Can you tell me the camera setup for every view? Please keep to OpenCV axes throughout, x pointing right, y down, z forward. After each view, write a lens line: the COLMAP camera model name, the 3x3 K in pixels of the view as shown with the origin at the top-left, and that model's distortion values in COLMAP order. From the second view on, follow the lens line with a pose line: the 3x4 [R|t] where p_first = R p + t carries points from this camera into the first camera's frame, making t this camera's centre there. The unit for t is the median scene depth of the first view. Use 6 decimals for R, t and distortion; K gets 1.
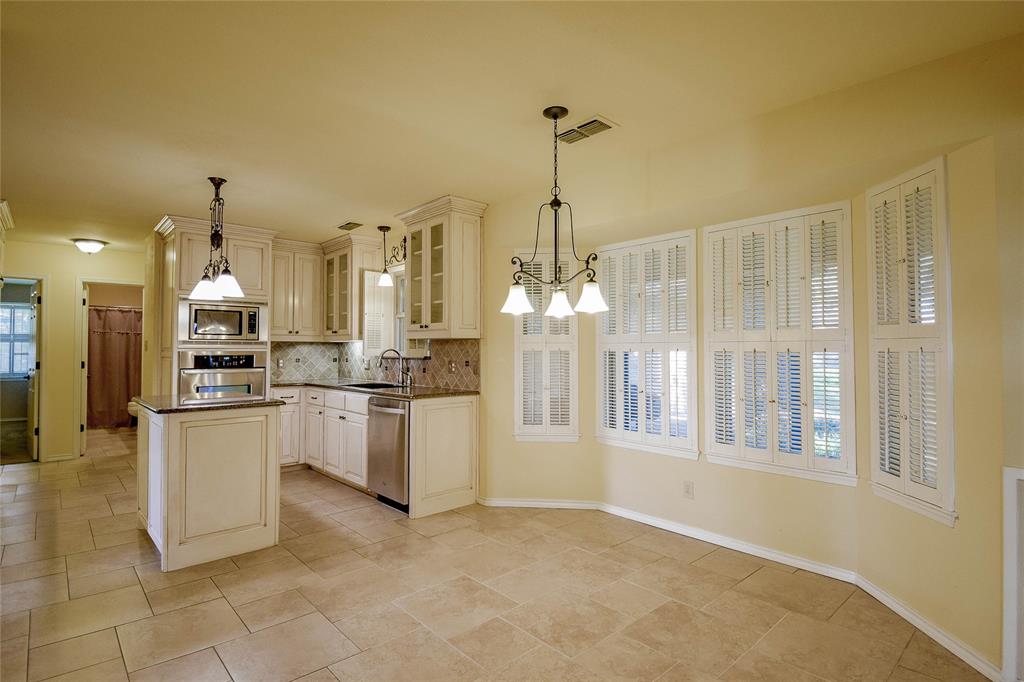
lens RADIAL K [[511.6, 0, 507.5], [0, 511.6, 335.2], [0, 0, 1]] dist [0.015977, -0.031600]
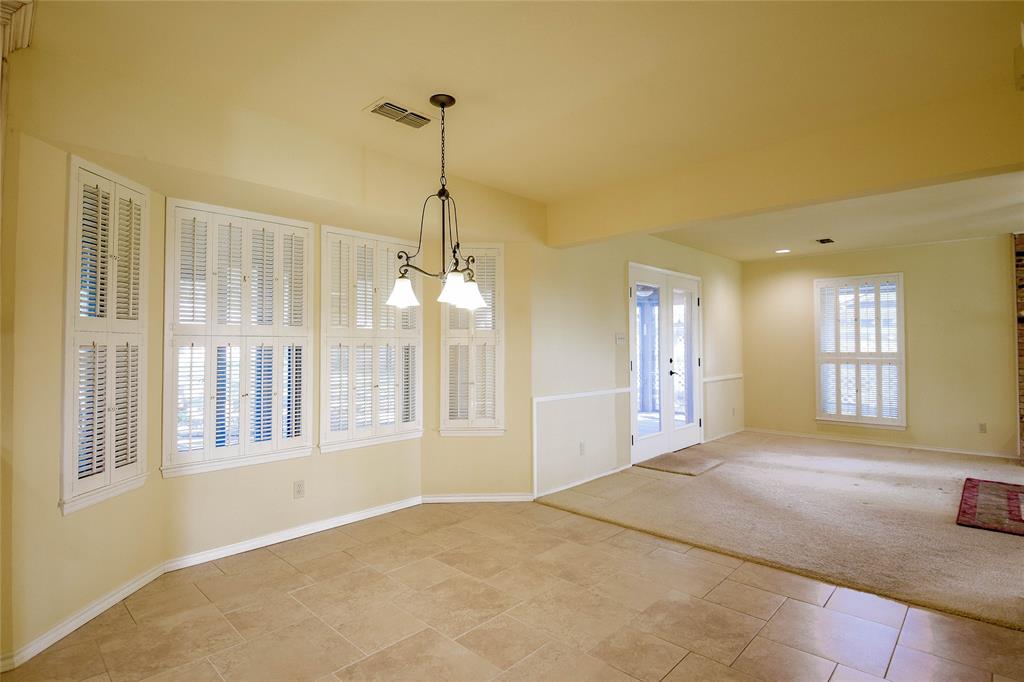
lens RADIAL K [[511.6, 0, 507.5], [0, 511.6, 335.2], [0, 0, 1]] dist [0.015977, -0.031600]
pose [[-0.064466, 0.018033, 0.997757, -0.842621], [-0.022121, 0.999565, -0.019495, 0.028480], [-0.997675, -0.023328, -0.064039, 0.885858]]
